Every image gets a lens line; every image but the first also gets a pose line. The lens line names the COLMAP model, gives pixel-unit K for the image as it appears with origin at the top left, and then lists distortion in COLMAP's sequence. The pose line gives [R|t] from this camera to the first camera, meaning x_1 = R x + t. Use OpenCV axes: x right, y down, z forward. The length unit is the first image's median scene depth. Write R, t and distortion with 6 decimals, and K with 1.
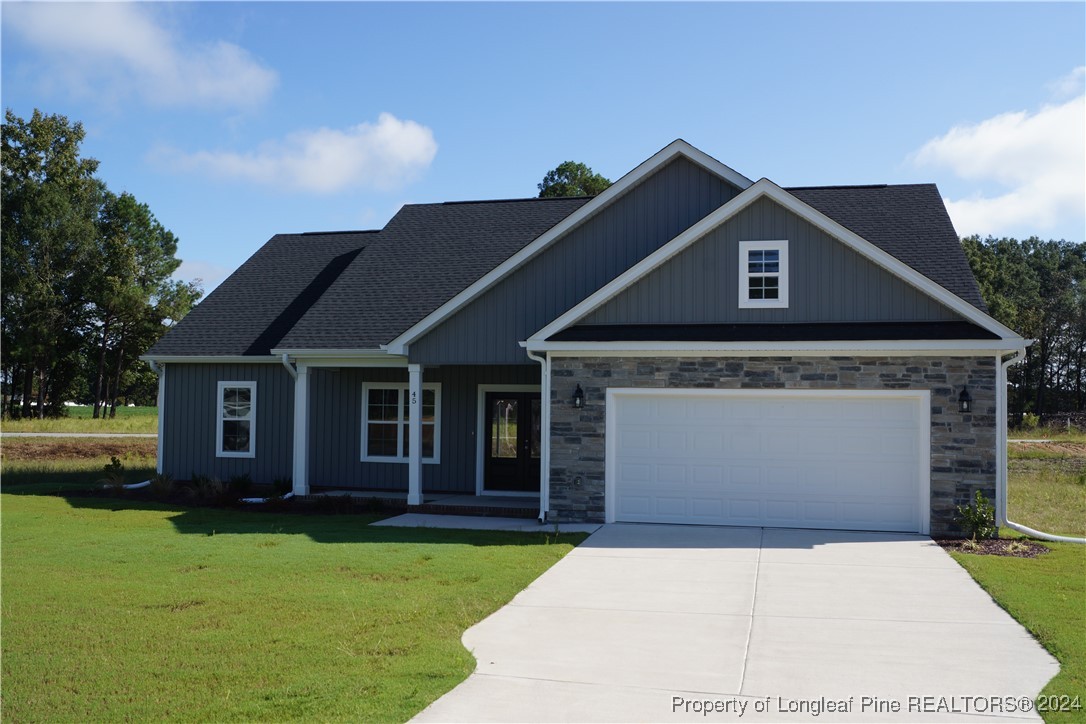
lens RADIAL K [[1000.1, 0, 545.6], [0, 1000.1, 377.0], [0, 0, 1]] dist [-0.079764, 0.004653]
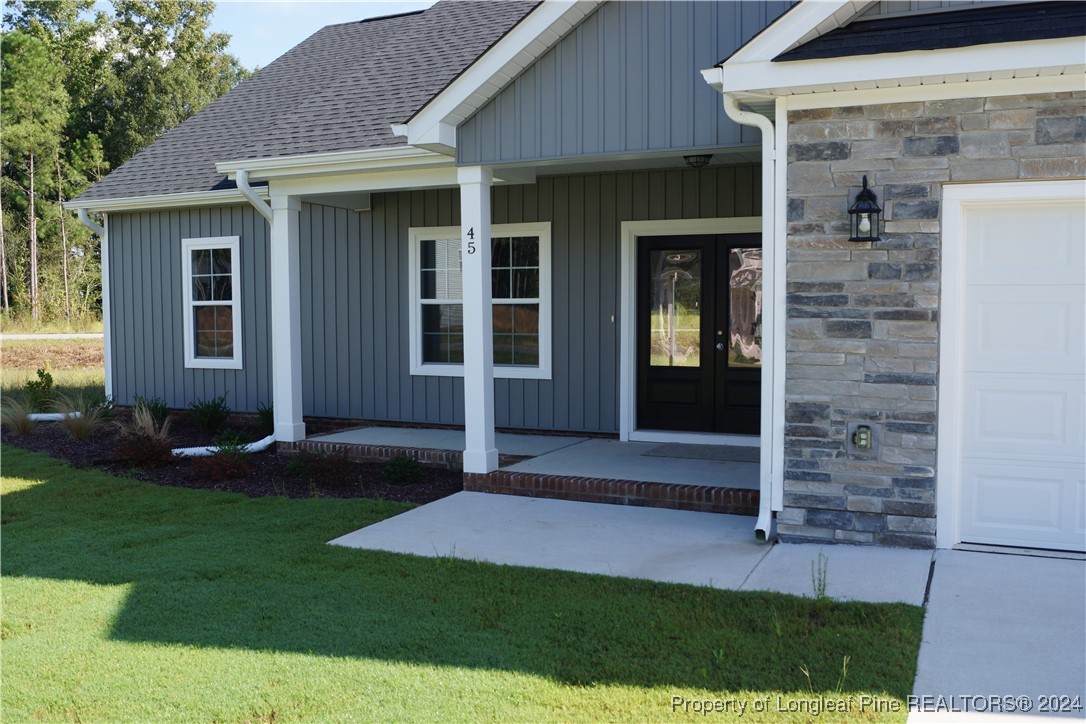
lens RADIAL K [[1000.1, 0, 545.6], [0, 1000.1, 377.0], [0, 0, 1]] dist [-0.079764, 0.004653]
pose [[0.983371, -0.003208, -0.181582, -0.017032], [0.022270, 0.994428, 0.103039, 0.039407], [0.180240, -0.105370, 0.977963, 0.600394]]
